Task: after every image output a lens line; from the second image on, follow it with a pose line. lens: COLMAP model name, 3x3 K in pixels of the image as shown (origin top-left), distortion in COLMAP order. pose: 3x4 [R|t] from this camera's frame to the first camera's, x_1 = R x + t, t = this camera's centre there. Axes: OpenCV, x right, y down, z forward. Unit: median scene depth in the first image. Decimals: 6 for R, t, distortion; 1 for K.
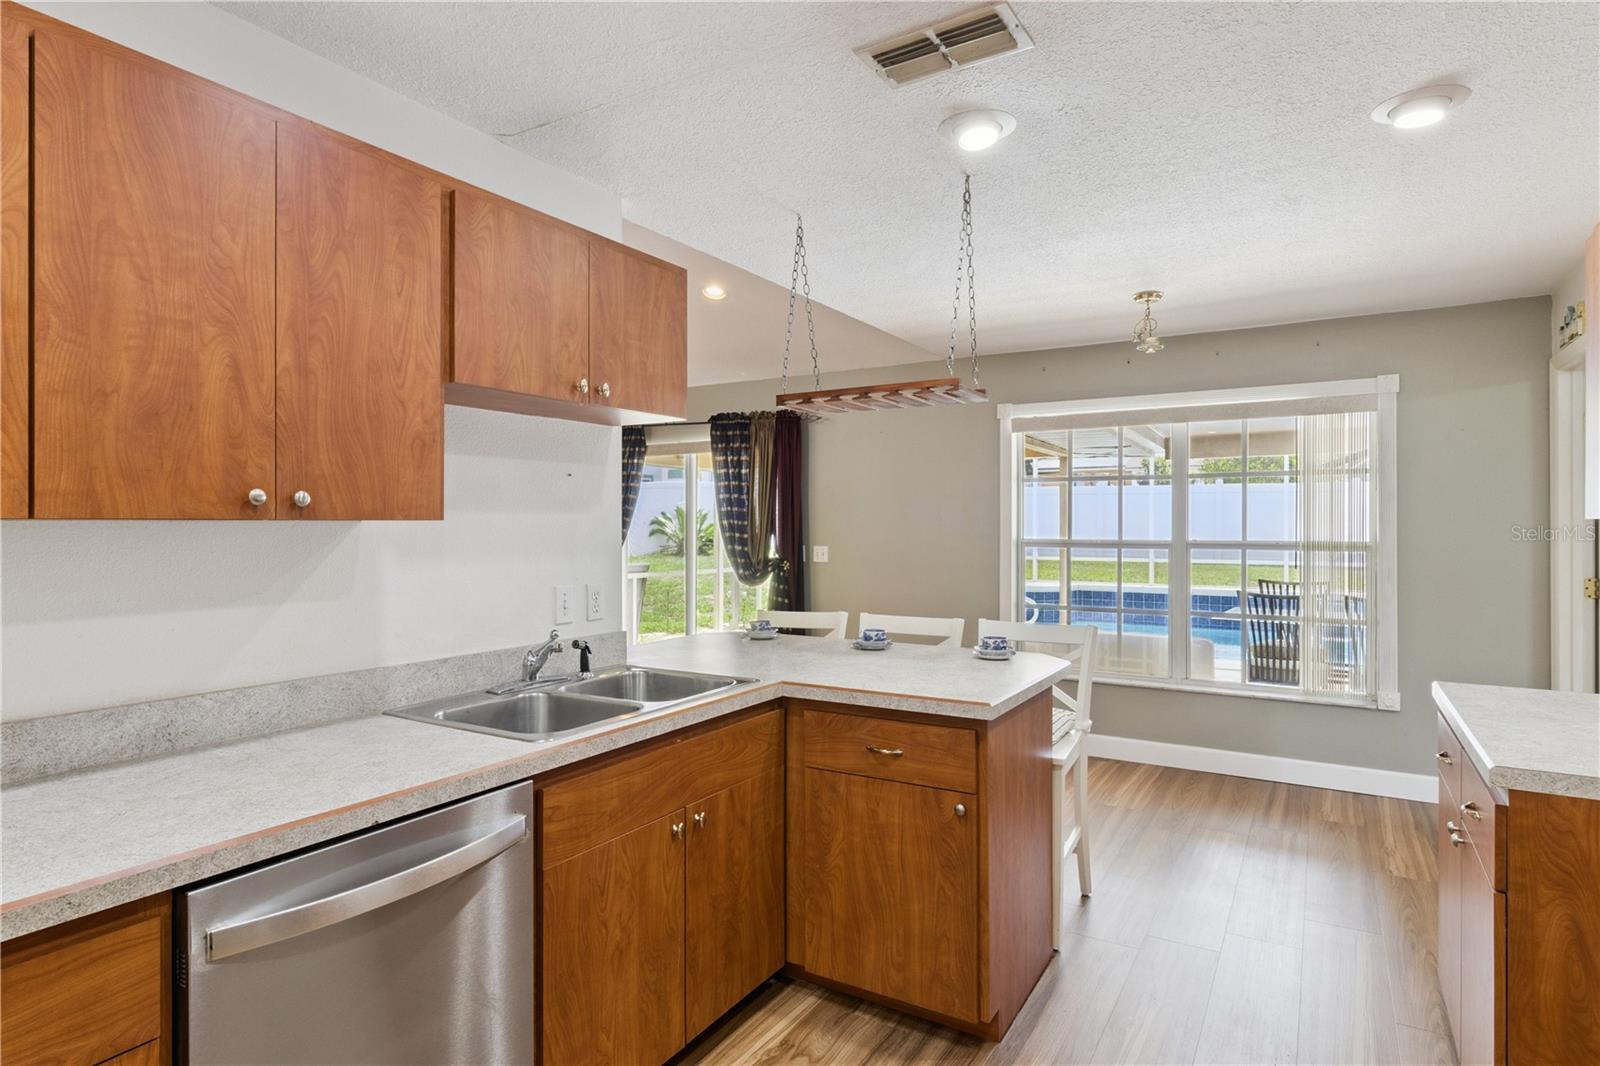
lens RADIAL K [[868.5, 0, 794.1], [0, 868.5, 522.1], [0, 0, 1]] dist [-0.000903, -0.000282]
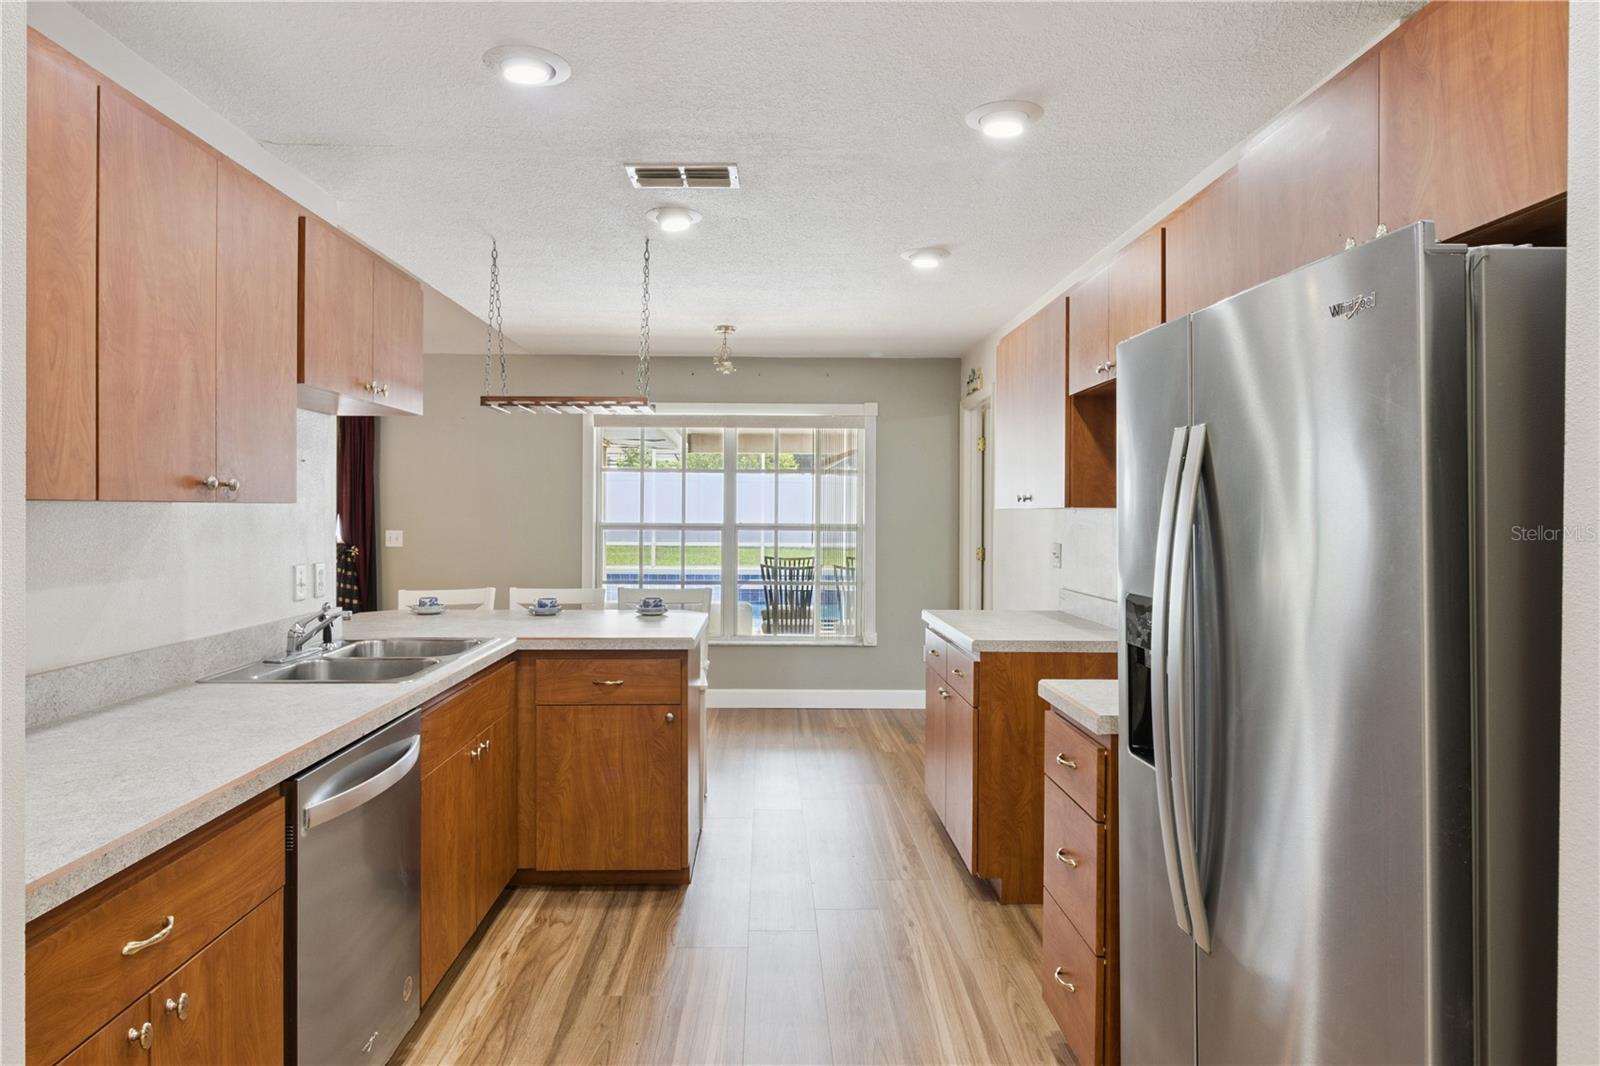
lens RADIAL K [[970.1, 0, 786.2], [0, 970.1, 506.4], [0, 0, 1]] dist [0.004965, 0.000118]
pose [[0.833266, 0.008531, 0.552807, -0.476587], [-0.008589, 0.999960, -0.002486, -0.000422], [-0.552806, -0.002677, 0.833306, -0.359124]]
